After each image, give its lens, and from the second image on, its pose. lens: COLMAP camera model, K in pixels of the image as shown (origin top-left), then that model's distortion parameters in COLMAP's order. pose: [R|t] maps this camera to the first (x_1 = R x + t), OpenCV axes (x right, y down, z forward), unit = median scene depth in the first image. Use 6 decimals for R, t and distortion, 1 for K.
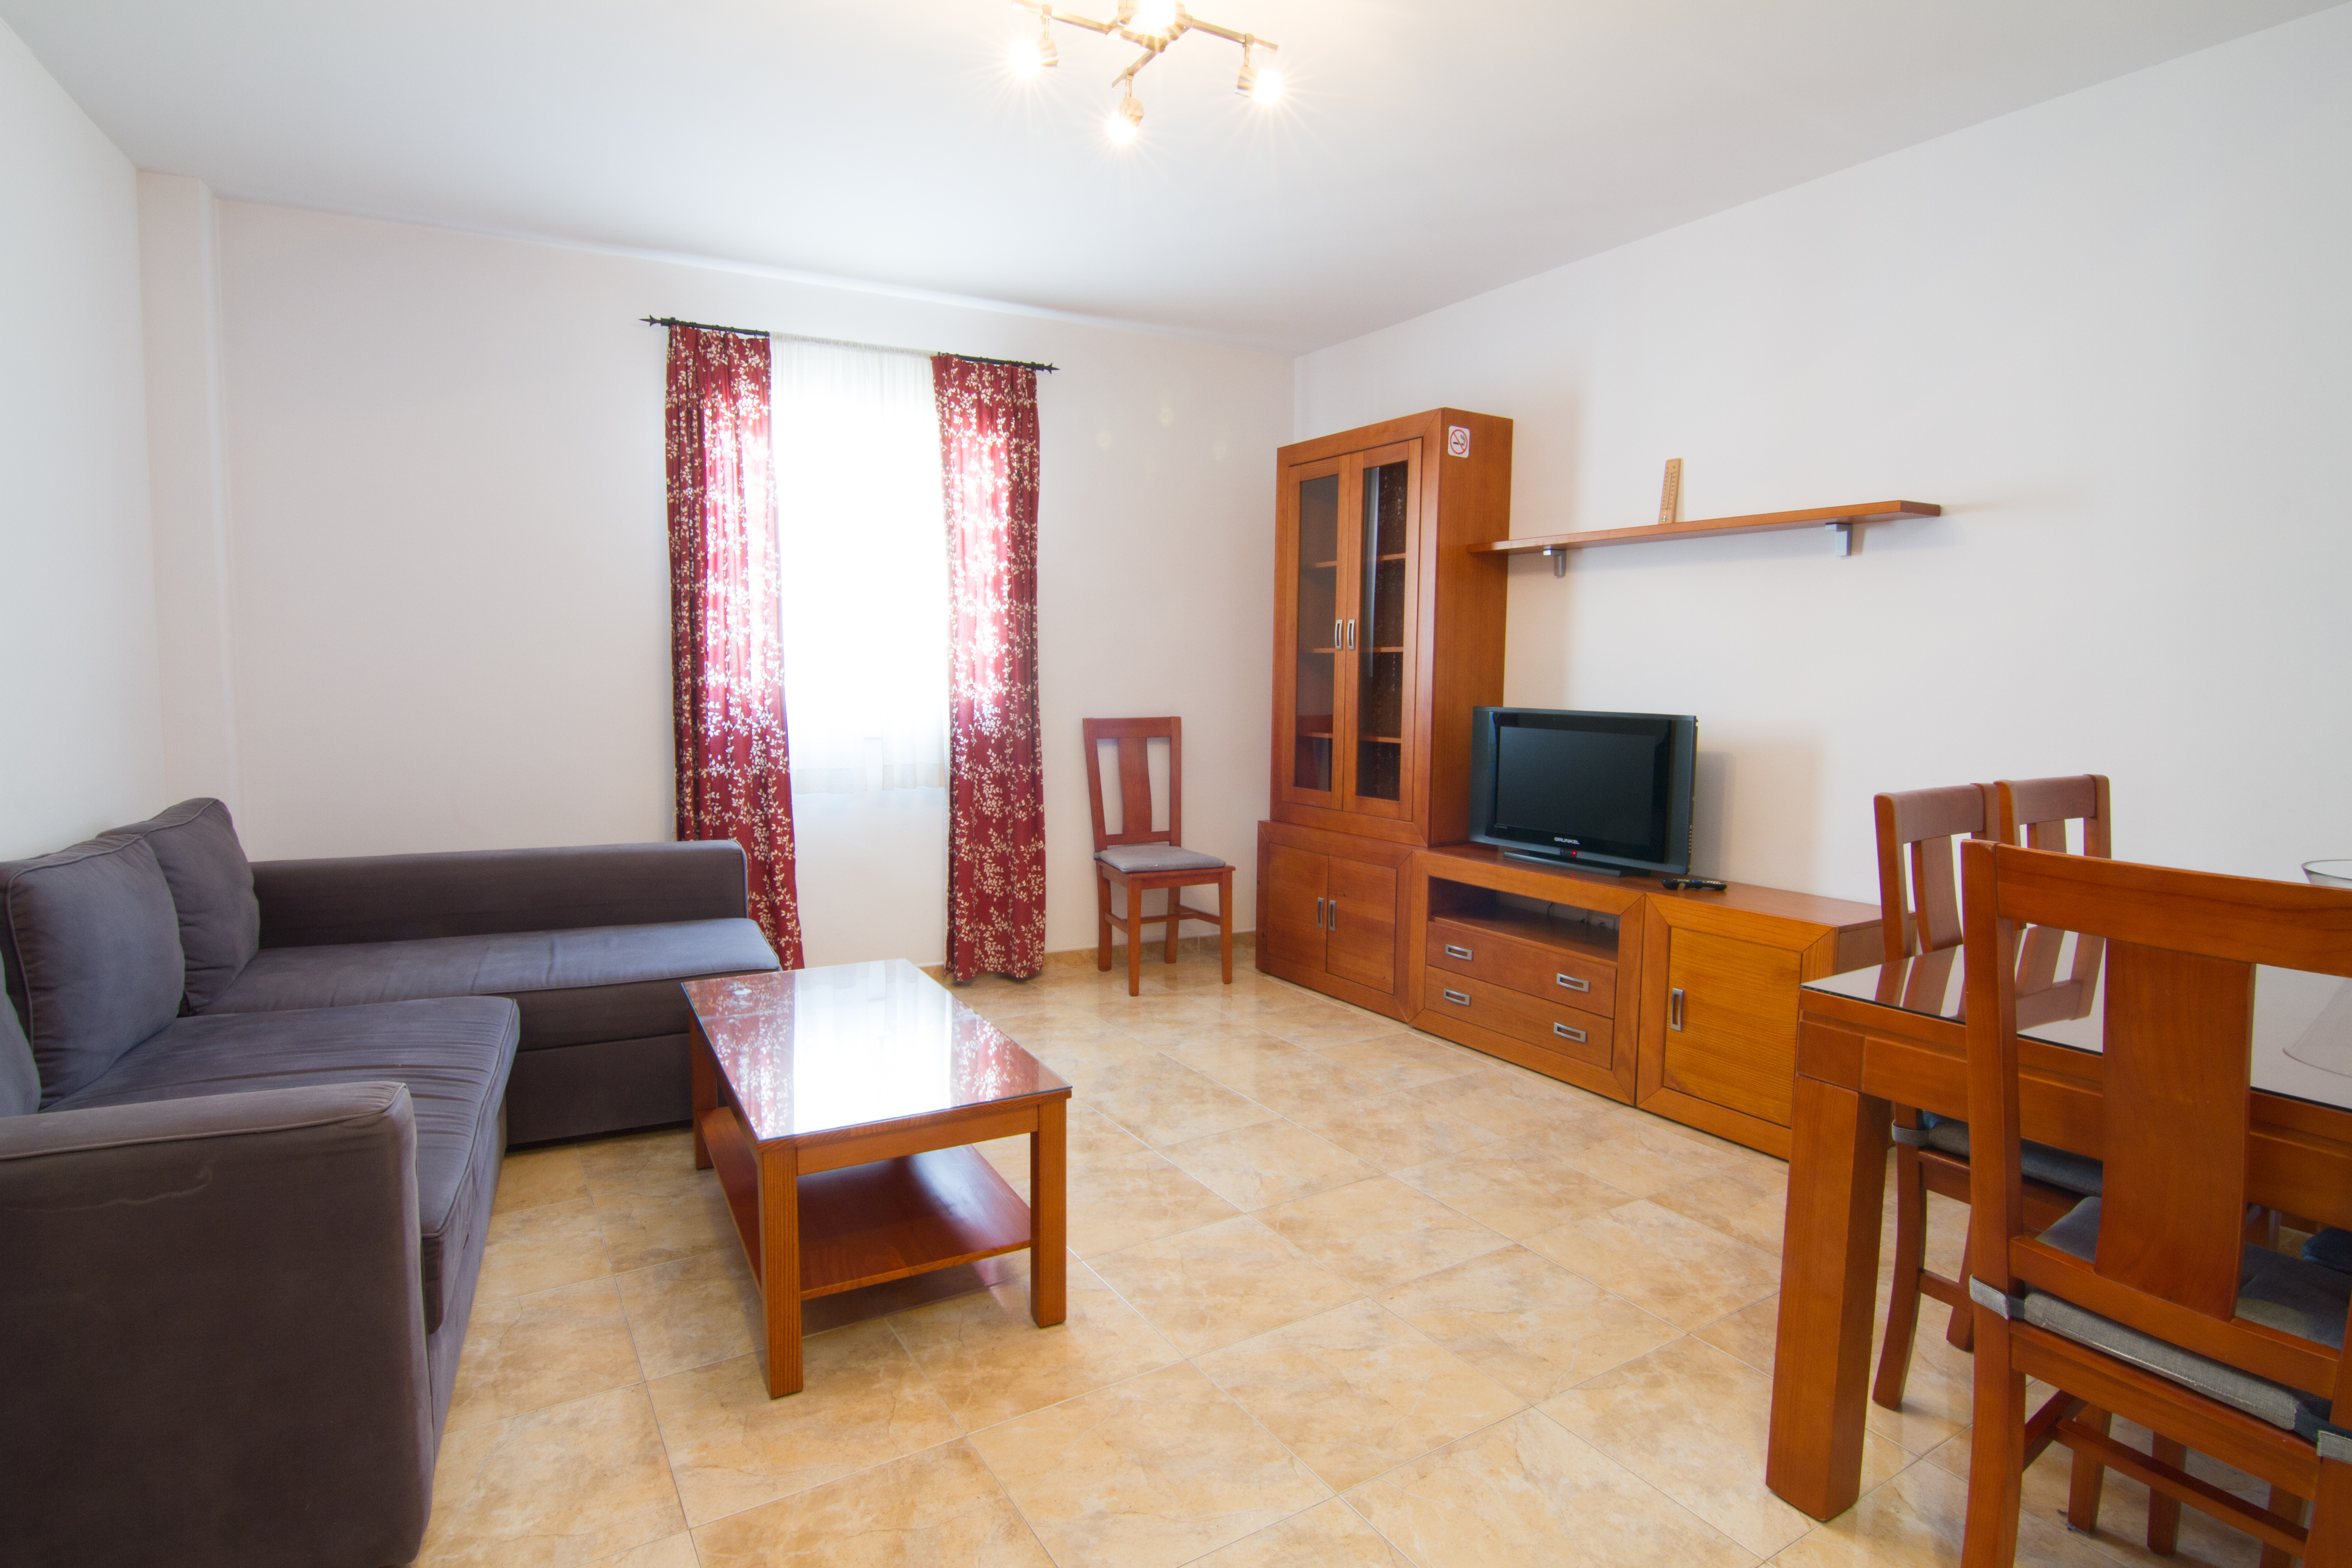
lens RADIAL K [[1201.4, 0, 1178.9], [0, 1201.4, 779.0], [0, 0, 1]] dist [-0.001176, -0.012781]
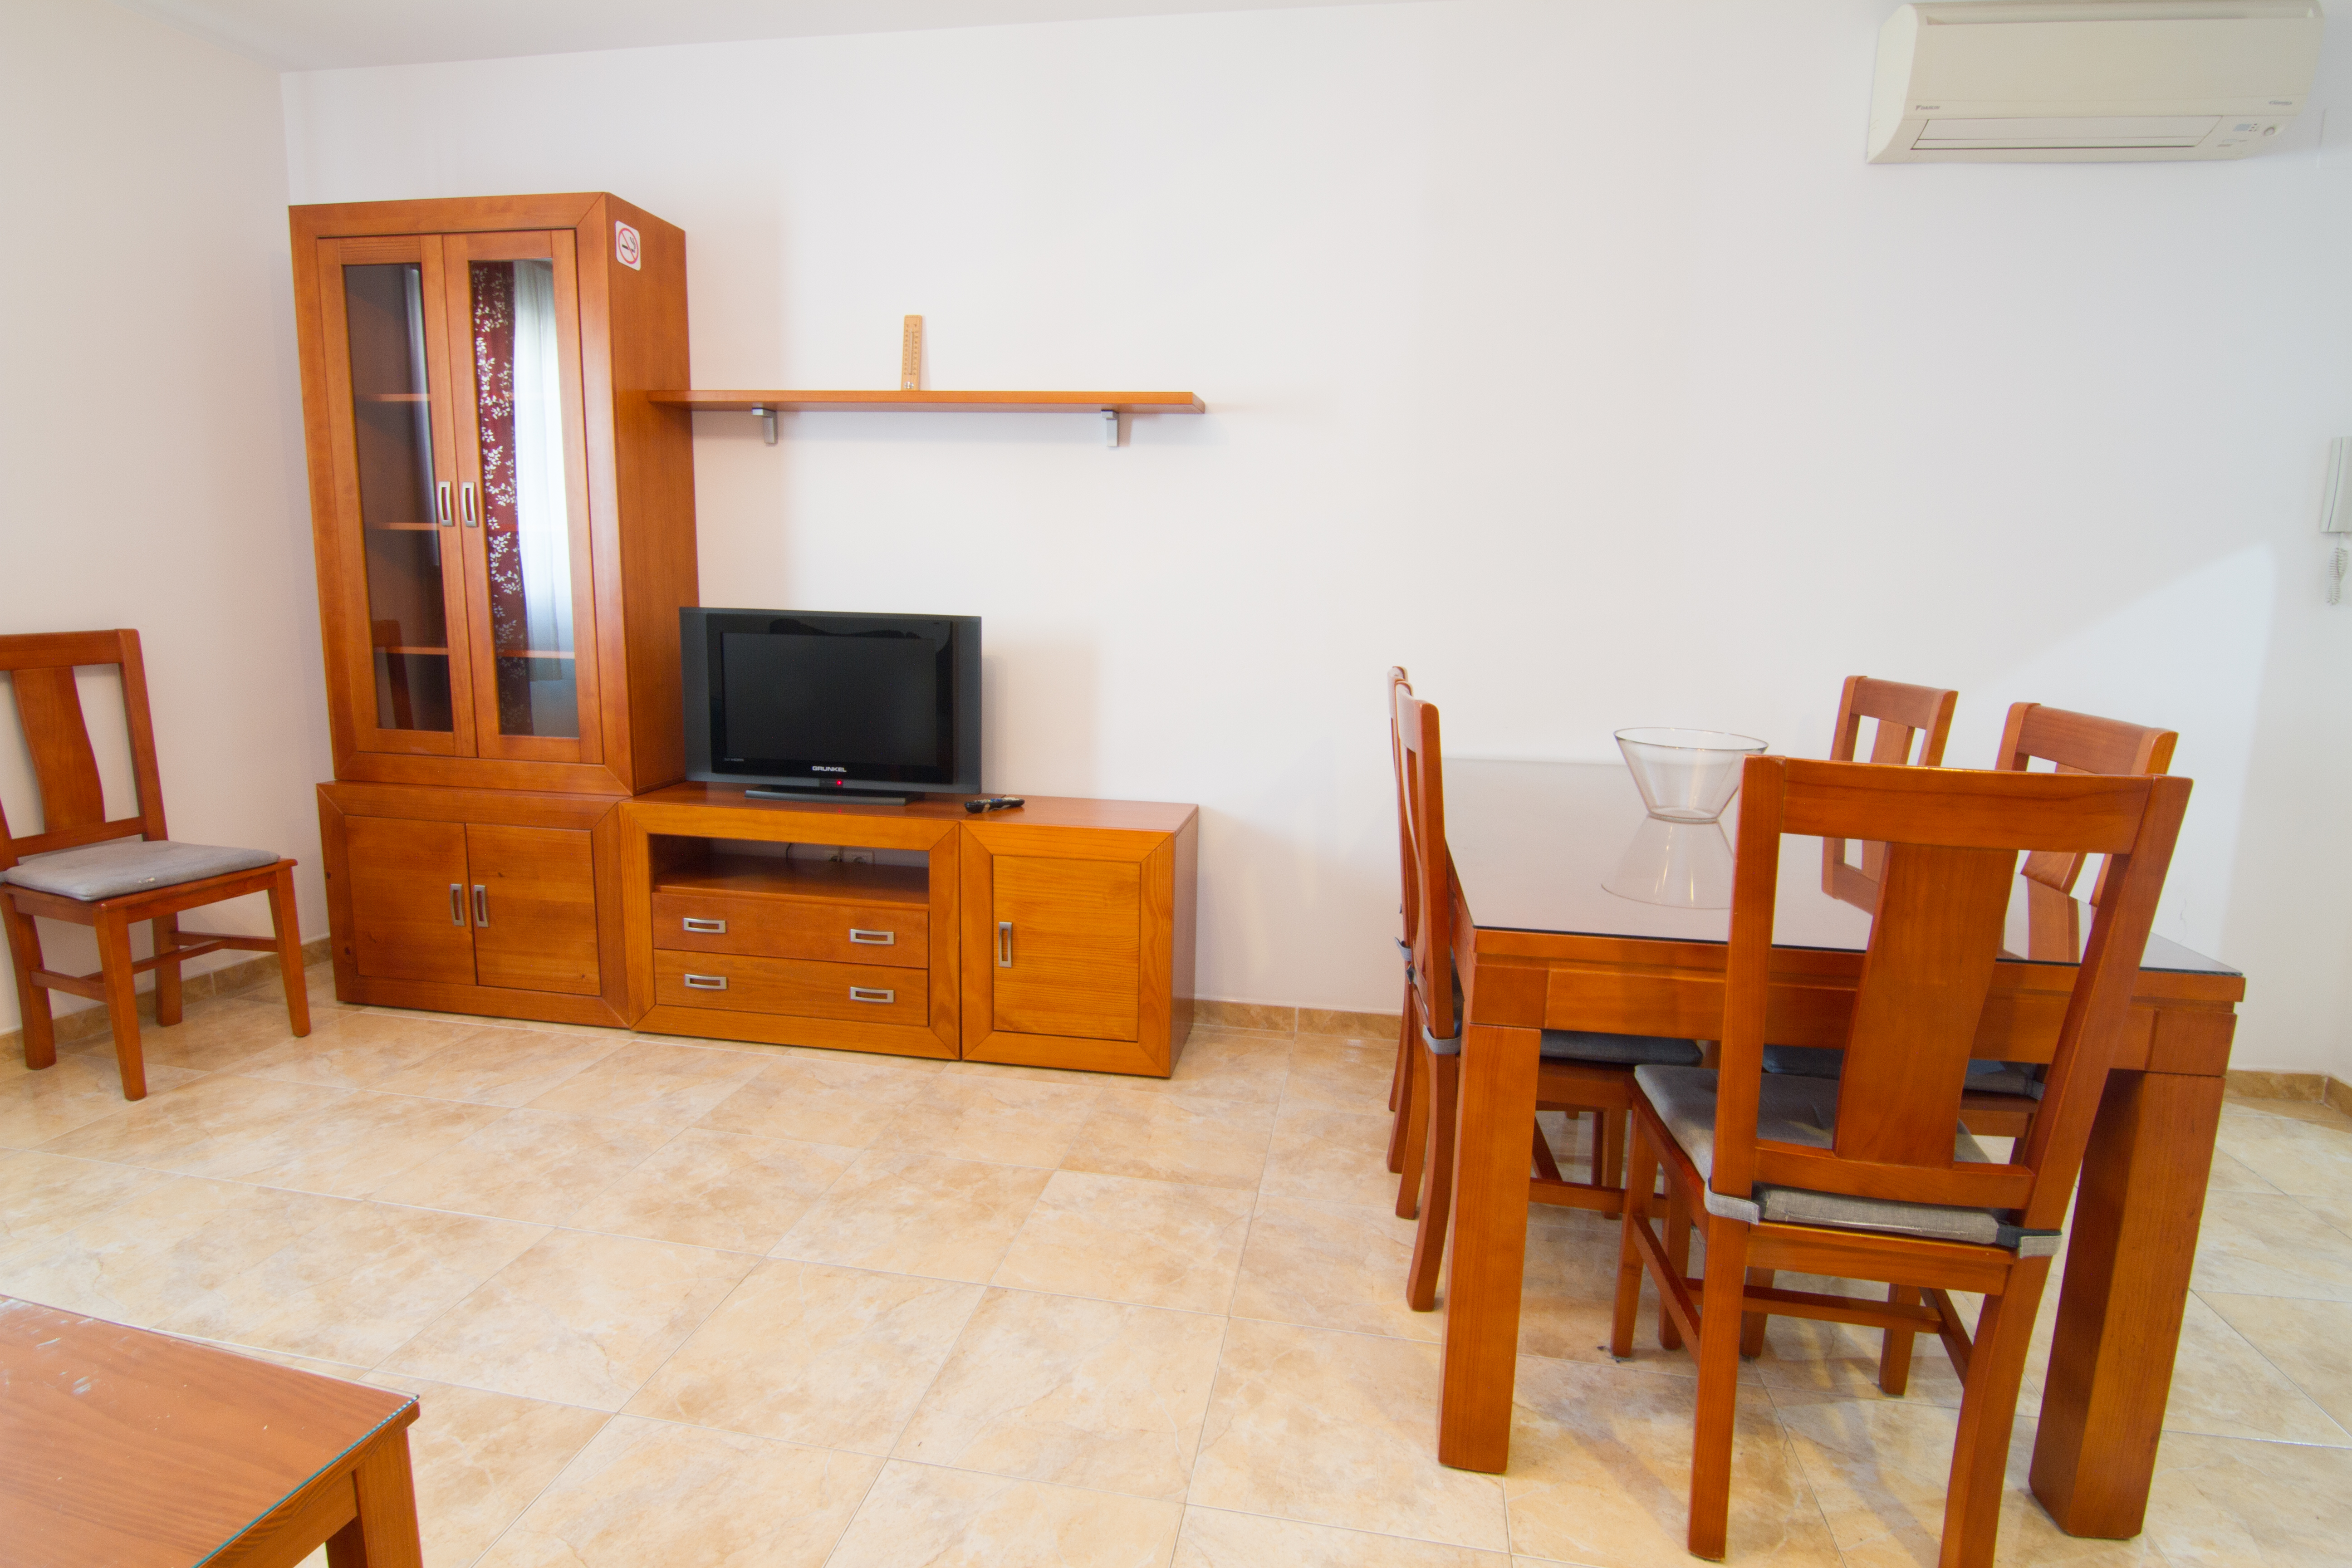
lens RADIAL K [[1195.5, 0, 1176.4], [0, 1195.5, 776.6], [0, 0, 1]] dist [0.001333, -0.018727]
pose [[0.669264, -0.114617, 0.734131, -0.115721], [0.050444, 0.992760, 0.109009, -0.019975], [-0.741310, -0.035924, 0.670200, 0.246149]]
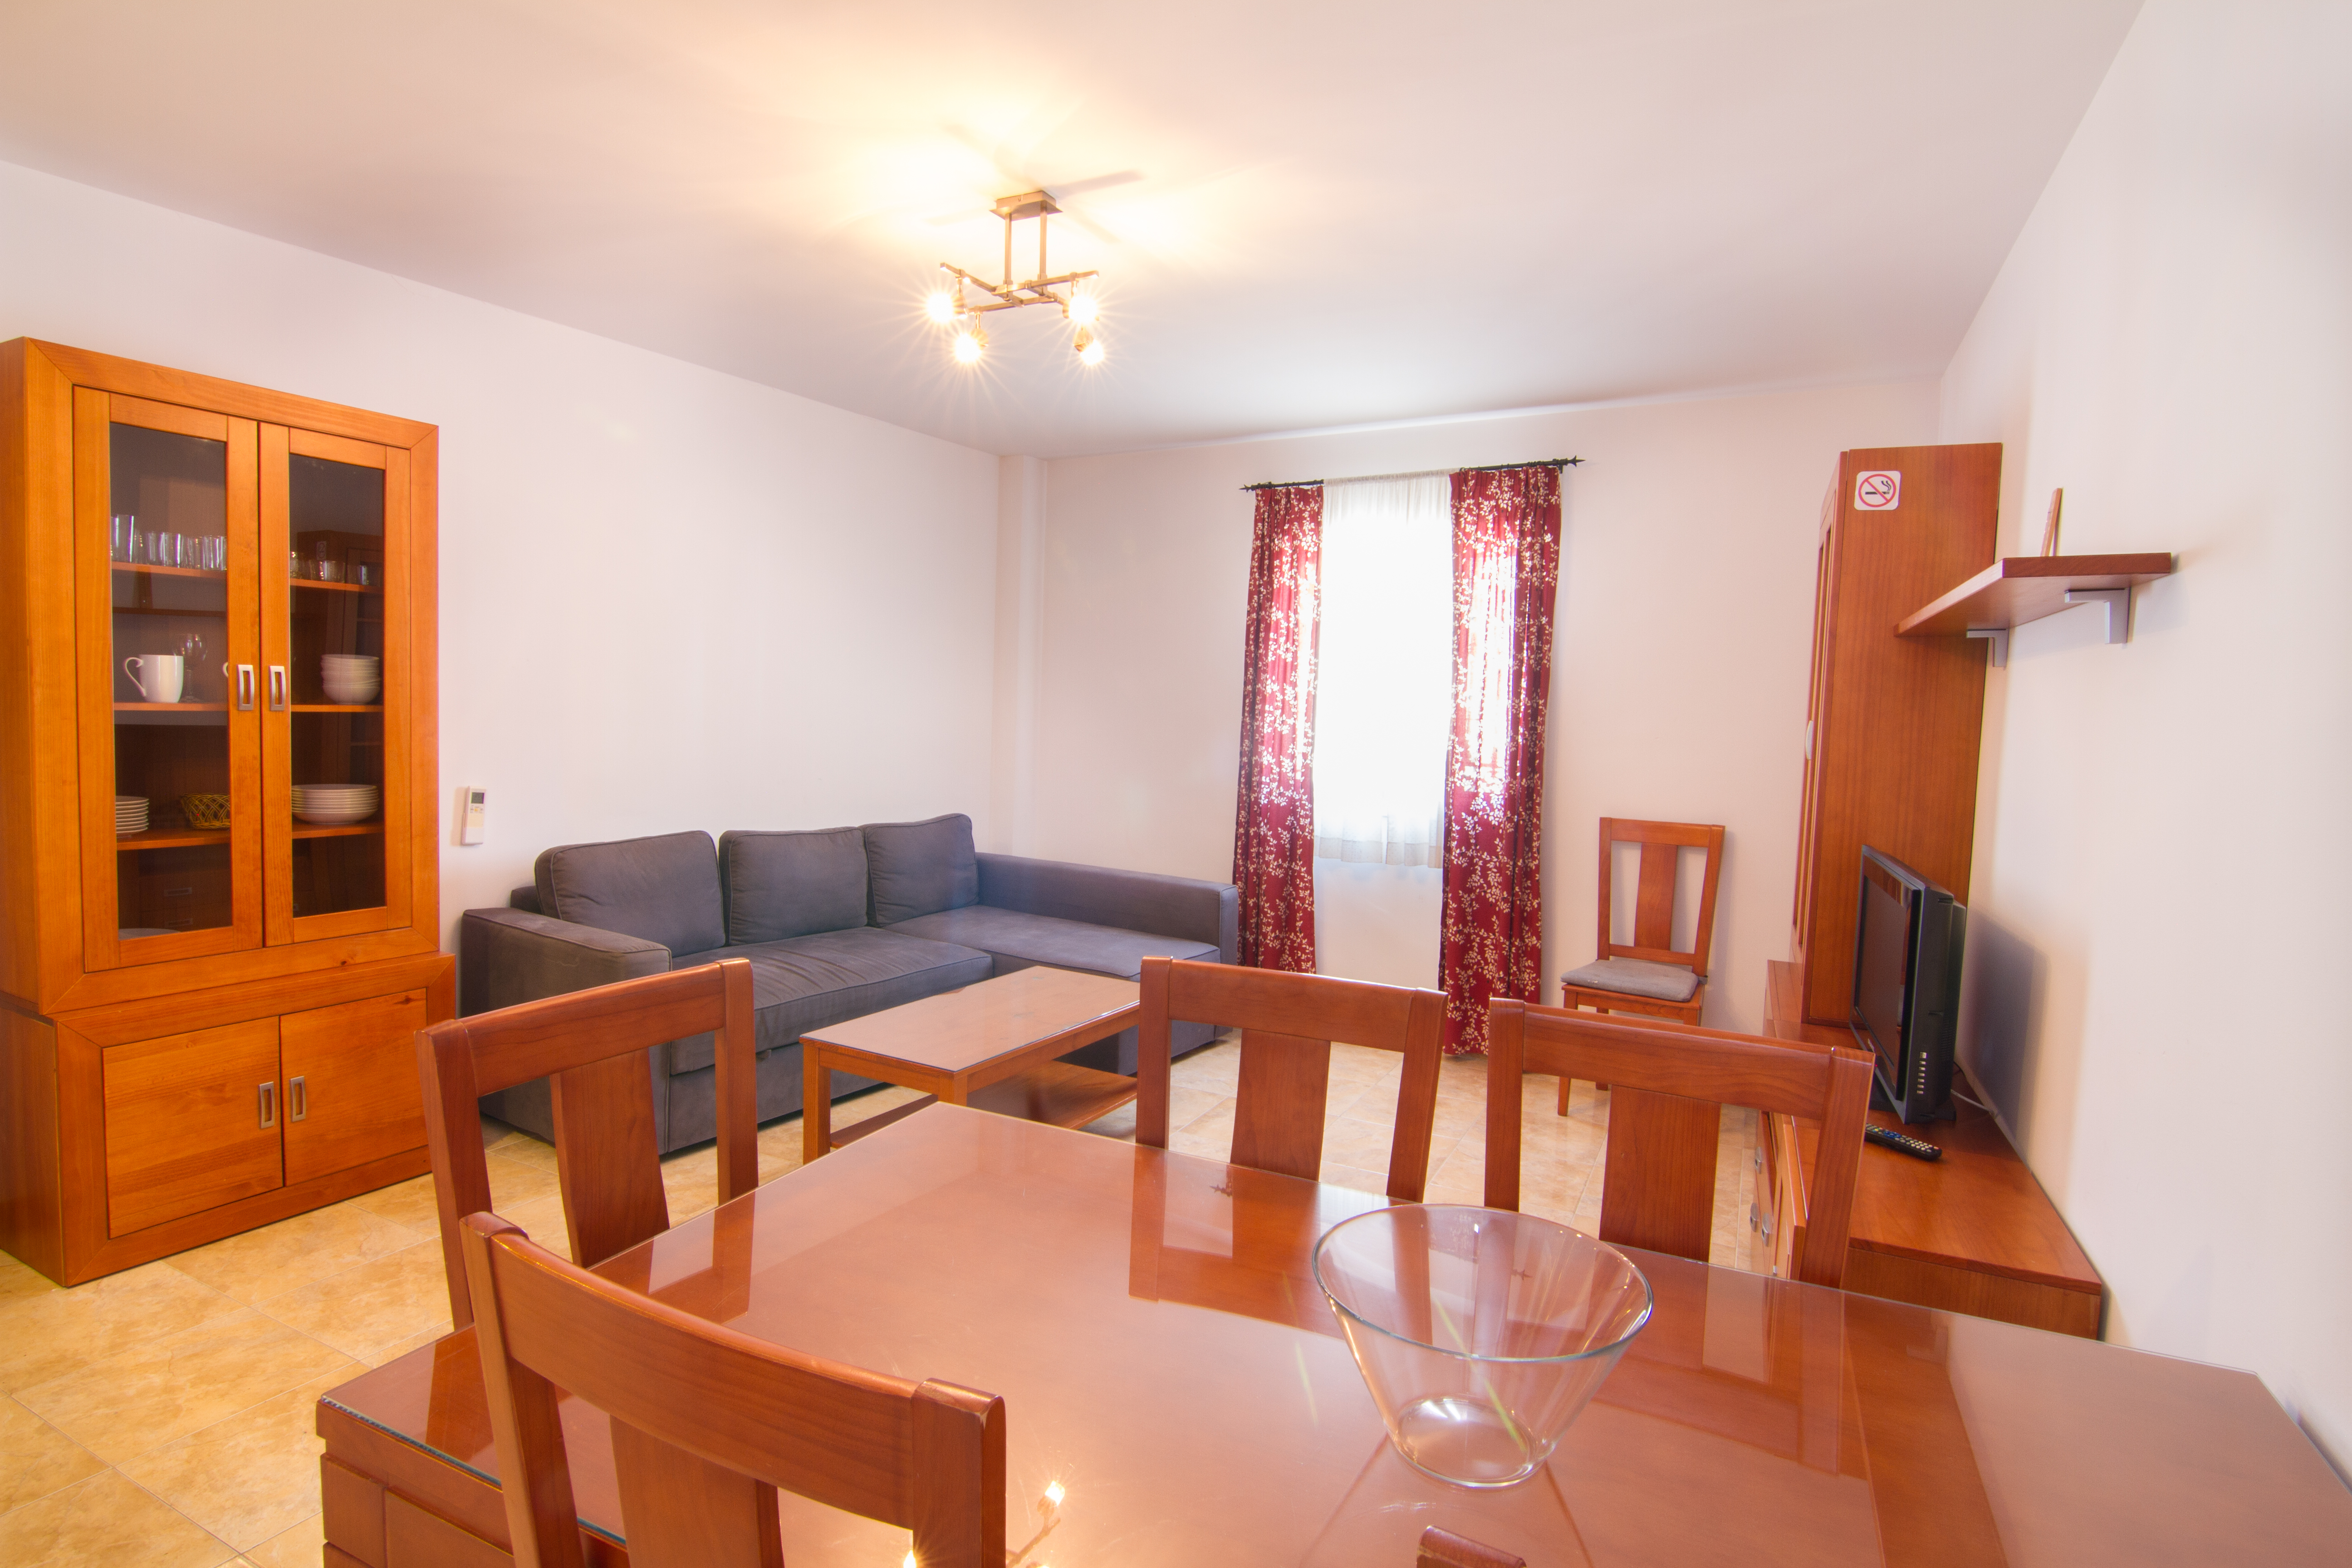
lens RADIAL K [[1201.4, 0, 1178.9], [0, 1201.4, 779.0], [0, 0, 1]] dist [-0.001176, -0.012781]
pose [[0.522424, 0.061539, -0.850462, 0.645852], [-0.104726, 0.994472, 0.007628, -0.062049], [0.846230, 0.085080, 0.525981, 0.253719]]
